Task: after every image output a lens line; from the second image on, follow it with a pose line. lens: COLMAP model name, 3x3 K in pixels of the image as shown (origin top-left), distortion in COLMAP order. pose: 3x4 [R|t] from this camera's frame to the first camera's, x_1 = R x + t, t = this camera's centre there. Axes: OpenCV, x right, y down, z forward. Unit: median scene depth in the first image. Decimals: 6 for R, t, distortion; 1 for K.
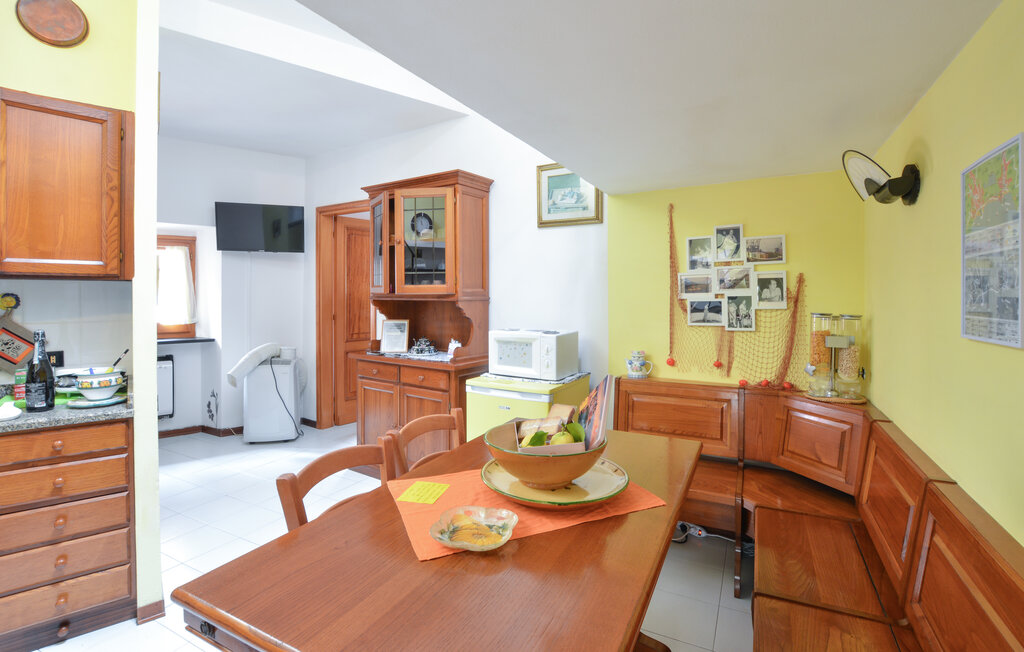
lens RADIAL K [[473.0, 0, 509.3], [0, 473.0, 300.7], [0, 0, 1]] dist [-0.020835, 0.000011]
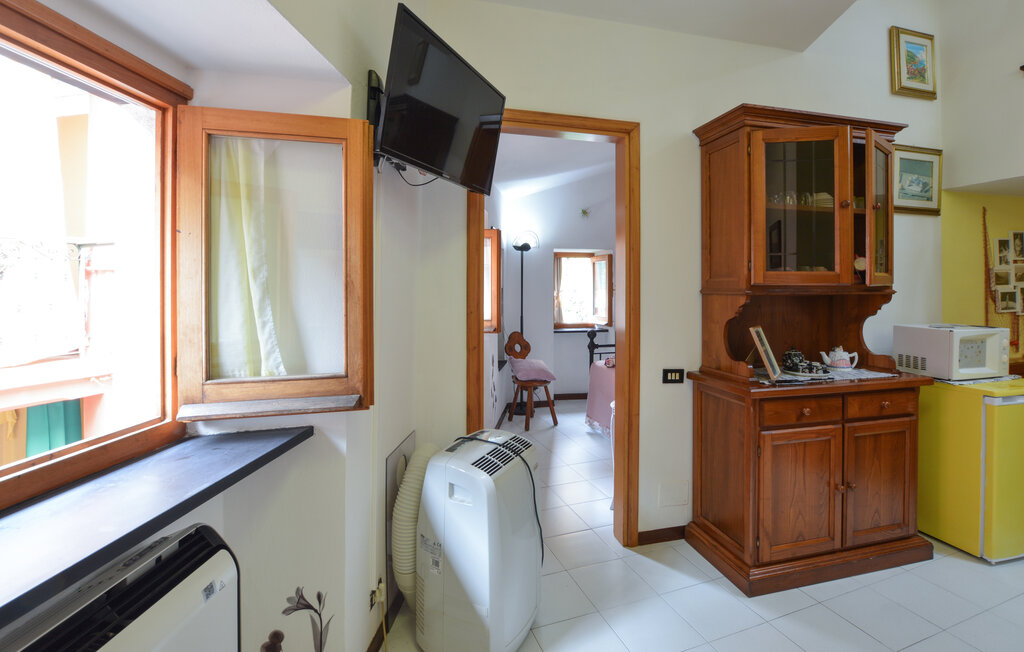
lens RADIAL K [[473.0, 0, 497.7], [0, 473.0, 283.9], [0, 0, 1]] dist [-0.020835, 0.000011]
pose [[0.667734, 0.006434, 0.744372, -1.347481], [0.010616, 0.999779, -0.018165, -0.011718], [-0.744324, 0.020031, 0.667518, 1.193919]]
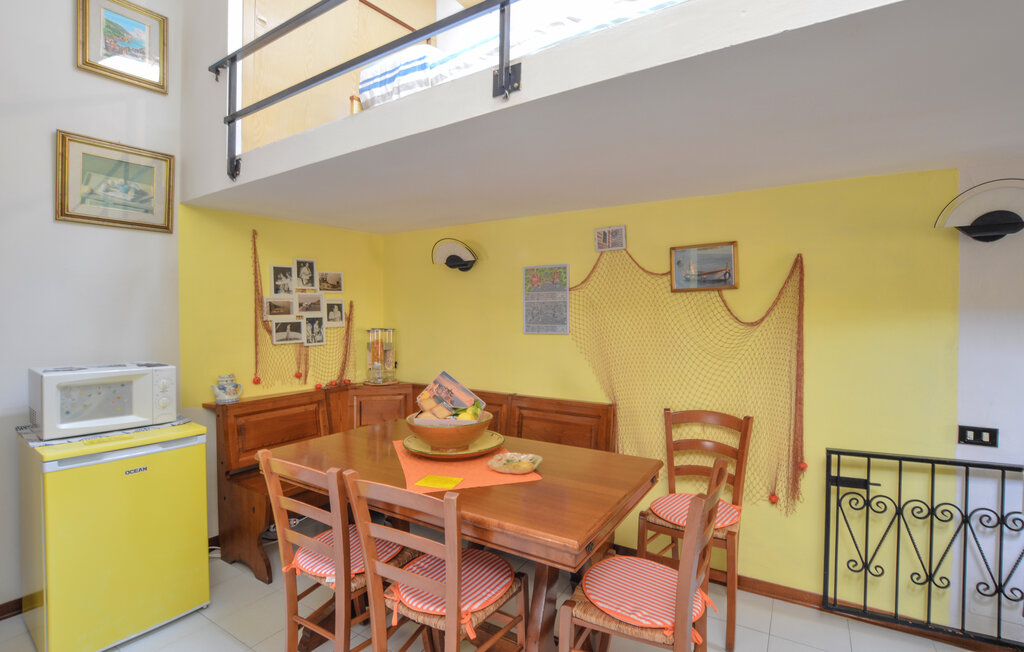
lens RADIAL K [[473.0, 0, 513.3], [0, 473.0, 324.1], [0, 0, 1]] dist [-0.020835, 0.000011]
pose [[0.100952, -0.020179, 0.994687, -0.676088], [0.012461, 0.999742, 0.019017, -0.008975], [-0.994813, 0.010475, 0.101177, 0.340279]]
